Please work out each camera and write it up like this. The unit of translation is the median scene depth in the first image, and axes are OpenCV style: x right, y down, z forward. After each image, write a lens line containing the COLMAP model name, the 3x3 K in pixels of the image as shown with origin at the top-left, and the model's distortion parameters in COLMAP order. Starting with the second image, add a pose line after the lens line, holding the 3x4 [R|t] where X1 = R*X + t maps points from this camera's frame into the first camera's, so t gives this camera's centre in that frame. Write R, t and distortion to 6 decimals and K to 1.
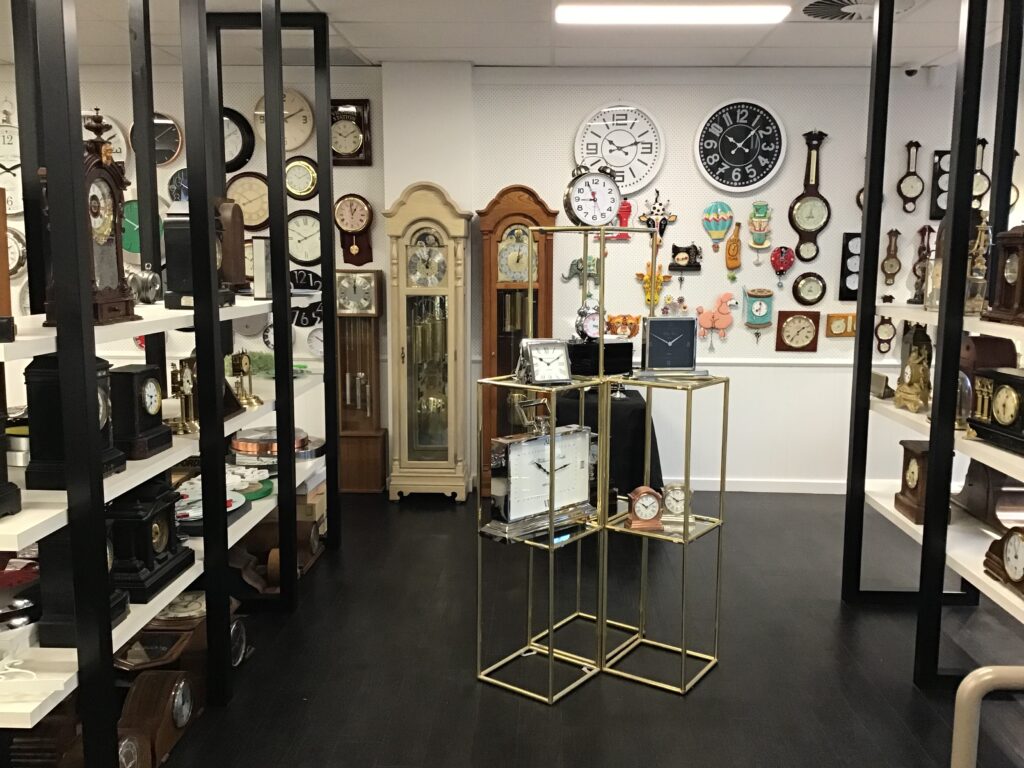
lens RADIAL K [[913.1, 0, 508.9], [0, 913.1, 392.9], [0, 0, 1]] dist [0.037750, -0.115191]
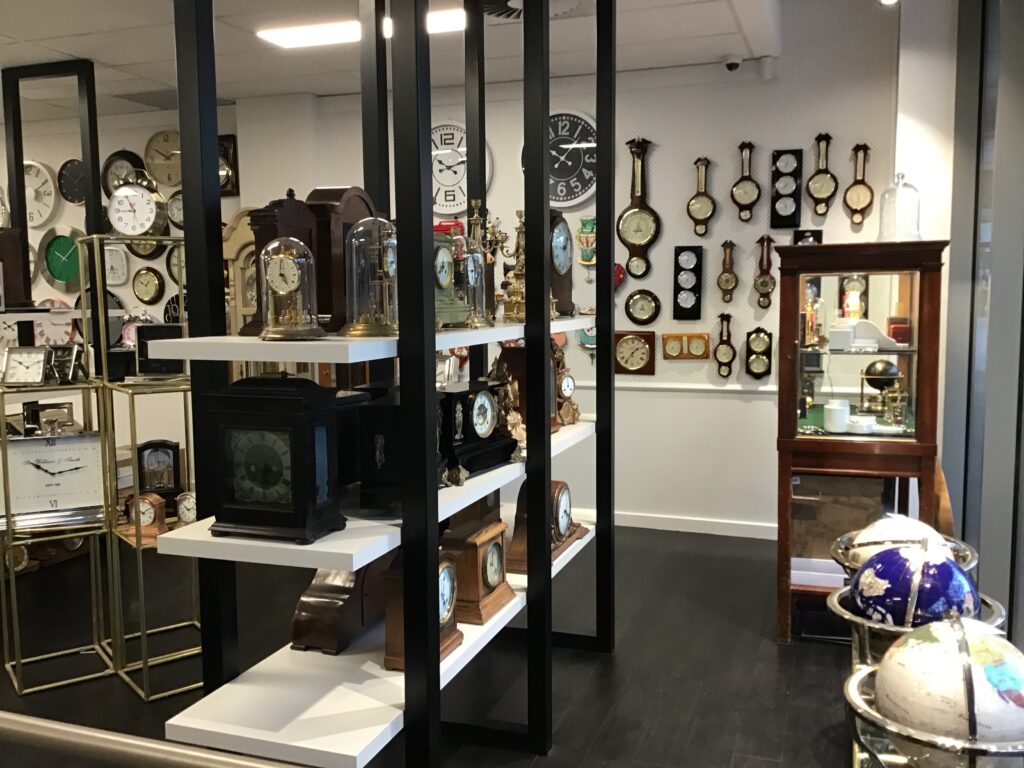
lens RADIAL K [[913.1, 0, 520.1], [0, 913.1, 382.2], [0, 0, 1]] dist [0.037750, -0.115191]
pose [[0.960006, 0.014573, -0.279601, 0.477412], [-0.029002, 0.998448, -0.047539, 0.010100], [0.278475, 0.053747, 0.958939, 0.082084]]
